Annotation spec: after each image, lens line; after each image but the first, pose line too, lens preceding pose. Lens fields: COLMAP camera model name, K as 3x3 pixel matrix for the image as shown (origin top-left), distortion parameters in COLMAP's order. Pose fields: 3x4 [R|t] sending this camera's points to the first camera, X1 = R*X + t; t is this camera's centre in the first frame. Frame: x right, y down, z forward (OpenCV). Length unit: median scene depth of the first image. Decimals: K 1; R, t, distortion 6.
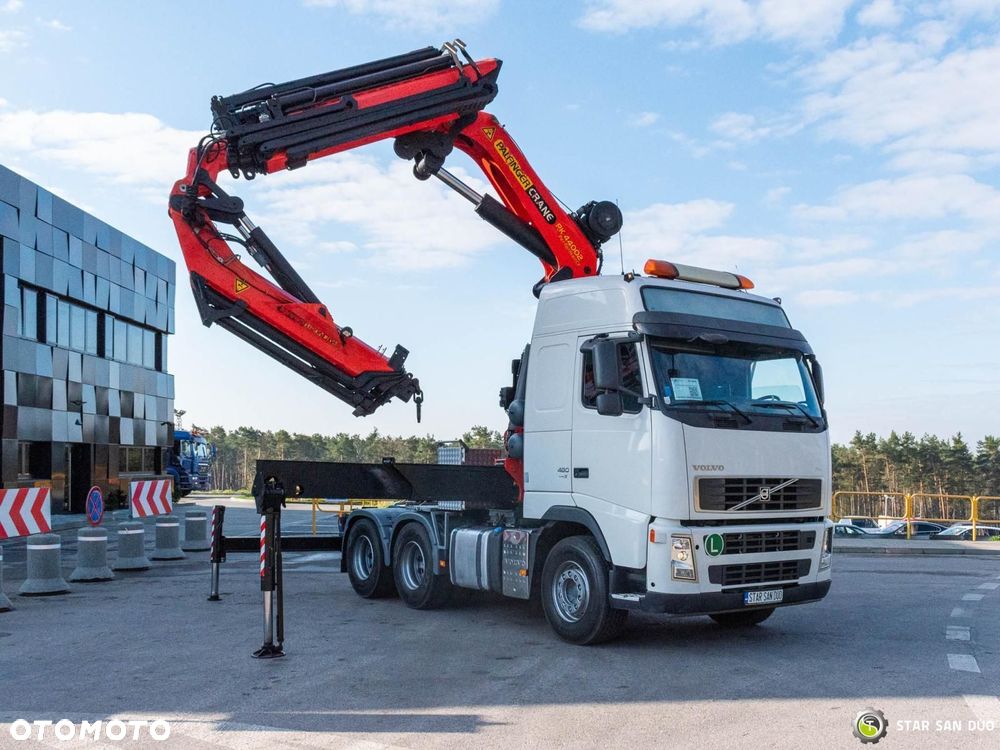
lens RADIAL K [[960.3, 0, 566.4], [0, 960.3, 479.3], [0, 0, 1]] dist [0.123272, -0.177873]
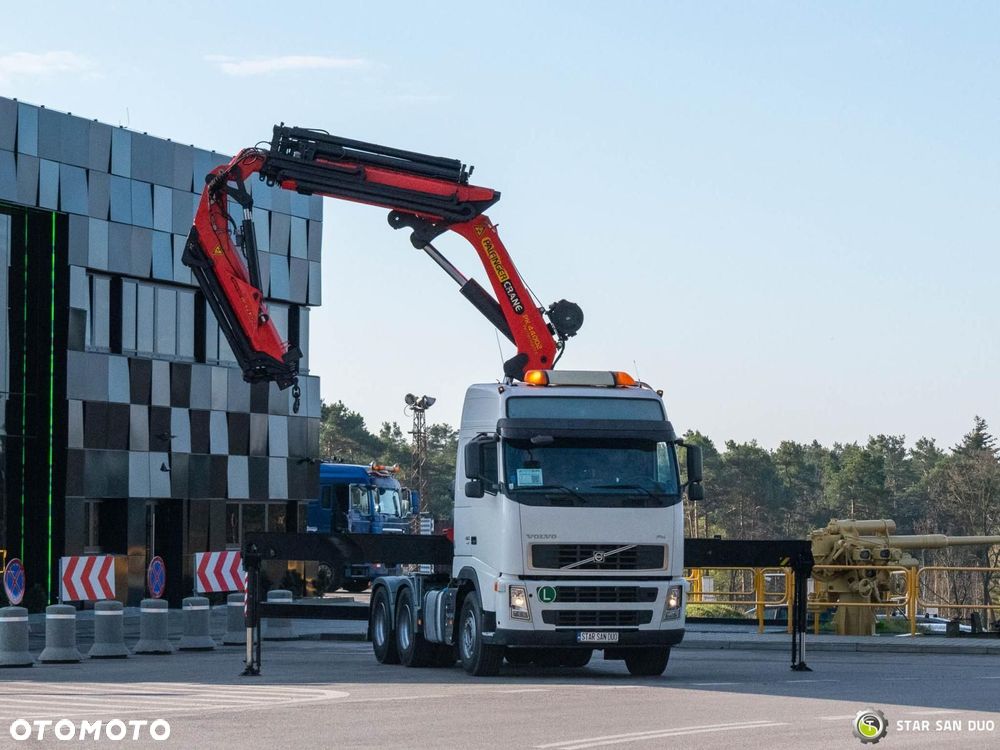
lens RADIAL K [[2946.6, 0, 499.2], [0, 2946.6, 524.2], [0, 0, 1]] dist [0.390337, -7.419351]
pose [[0.932995, -0.003226, -0.359876, 1.293227], [-0.002199, 0.999890, -0.014663, 0.025673], [0.359884, 0.014472, 0.932885, -2.343924]]
